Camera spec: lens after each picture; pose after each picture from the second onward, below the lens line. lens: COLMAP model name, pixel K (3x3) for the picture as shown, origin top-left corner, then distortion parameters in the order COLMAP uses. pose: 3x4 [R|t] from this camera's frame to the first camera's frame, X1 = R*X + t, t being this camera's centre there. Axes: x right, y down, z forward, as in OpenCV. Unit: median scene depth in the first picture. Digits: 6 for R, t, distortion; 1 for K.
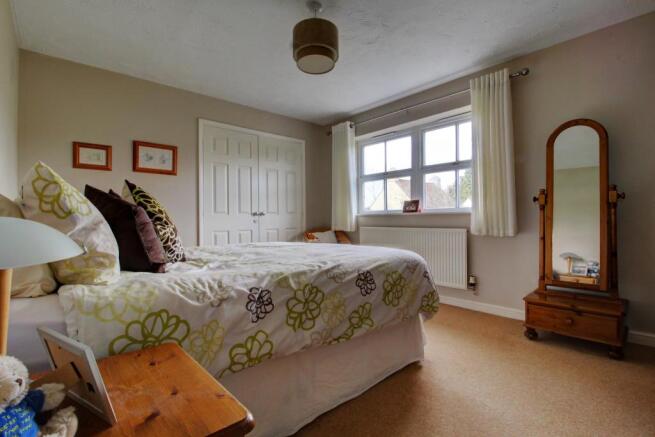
lens RADIAL K [[305.1, 0, 327.5], [0, 305.1, 218.5], [0, 0, 1]] dist [-0.014952, -0.000920]
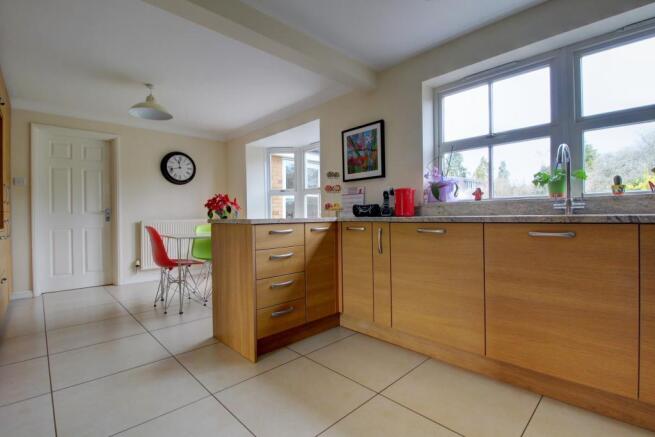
lens RADIAL K [[305.1, 0, 327.5], [0, 305.1, 218.5], [0, 0, 1]] dist [-0.014952, -0.000920]
pose [[0.999416, -0.006036, 0.033643, -0.160164], [0.005500, 0.999857, 0.016007, 0.001586], [-0.033735, -0.015812, 0.999306, 0.446081]]
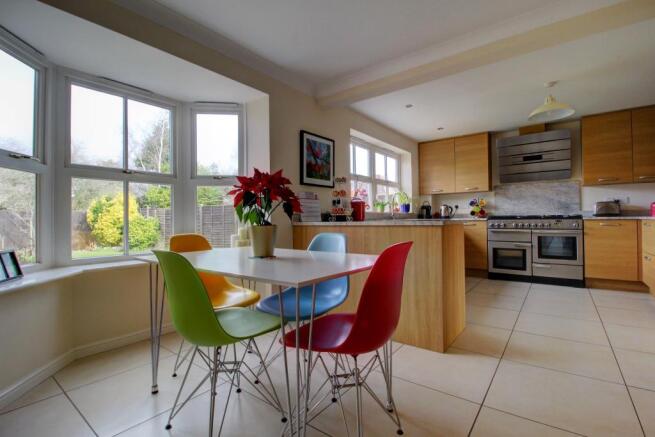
lens RADIAL K [[305.1, 0, 327.5], [0, 305.1, 218.5], [0, 0, 1]] dist [-0.014952, -0.000920]
pose [[-0.186528, 0.009004, 0.982408, -0.885452], [0.006733, 0.999946, -0.007886, 0.008954], [-0.982427, 0.005143, -0.186578, 1.392690]]
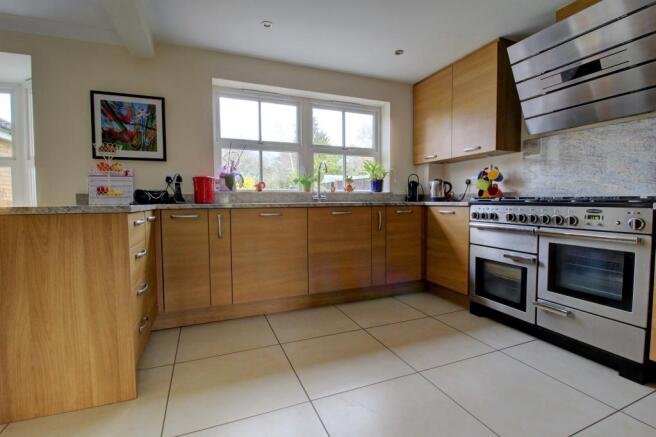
lens RADIAL K [[305.6, 0, 328.0], [0, 305.6, 218.5], [0, 0, 1]] dist [-0.014952, -0.000920]
pose [[0.333519, -0.050143, 0.941409, -0.537430], [-0.005407, 0.998466, 0.055098, 0.003311], [-0.942728, -0.023466, 0.332736, 0.612282]]
